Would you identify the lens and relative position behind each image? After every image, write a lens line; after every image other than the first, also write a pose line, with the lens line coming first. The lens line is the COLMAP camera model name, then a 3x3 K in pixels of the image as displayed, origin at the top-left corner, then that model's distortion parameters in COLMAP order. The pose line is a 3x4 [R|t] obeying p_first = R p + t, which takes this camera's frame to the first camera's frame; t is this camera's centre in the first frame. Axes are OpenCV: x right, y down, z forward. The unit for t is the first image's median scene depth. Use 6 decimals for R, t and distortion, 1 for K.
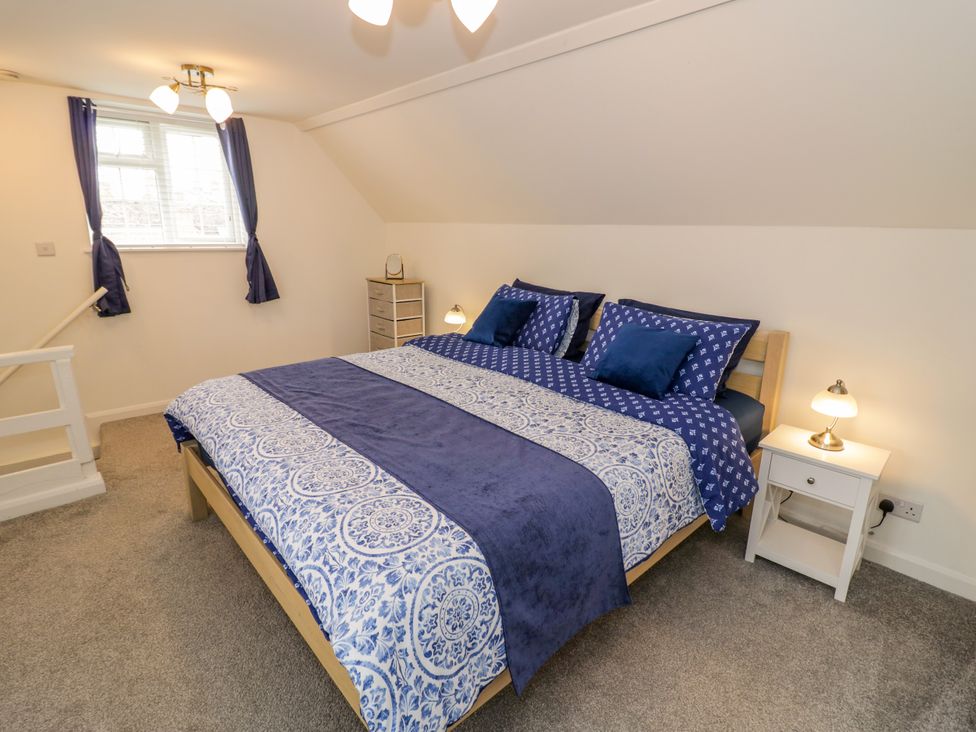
lens RADIAL K [[507.7, 0, 488.9], [0, 507.7, 355.7], [0, 0, 1]] dist [-0.001063, -0.012311]
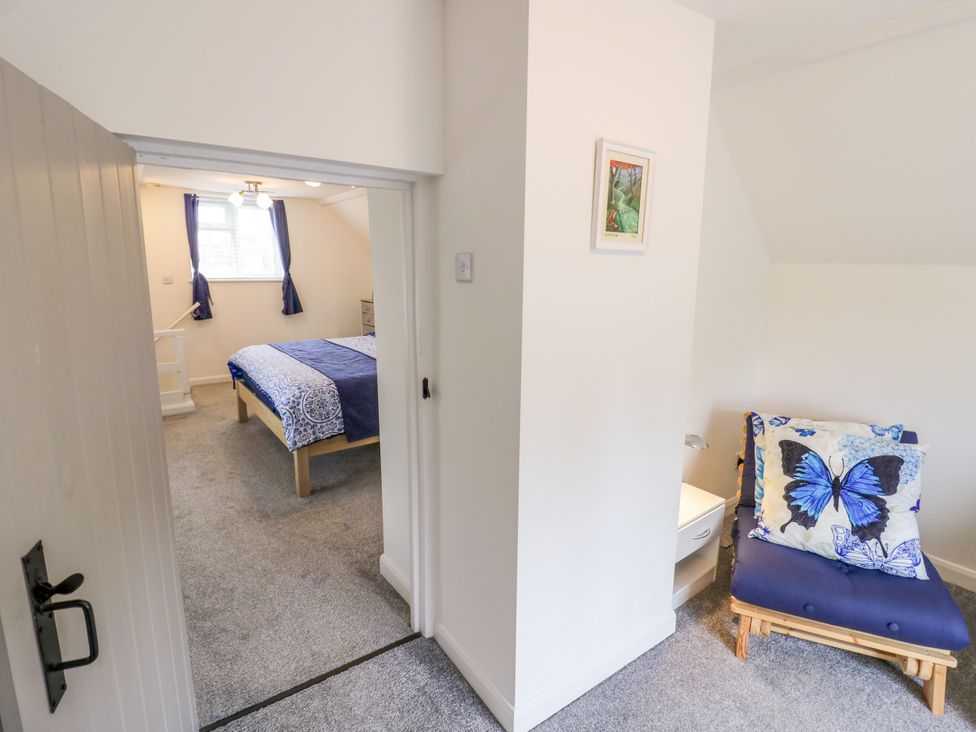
lens RADIAL K [[507.7, 0, 488.9], [0, 507.7, 355.7], [0, 0, 1]] dist [-0.001063, -0.012311]
pose [[0.994474, 0.007389, -0.104727, 0.394839], [-0.014636, 0.997537, -0.068604, 0.148254], [0.103962, 0.069757, 0.992132, -0.584537]]
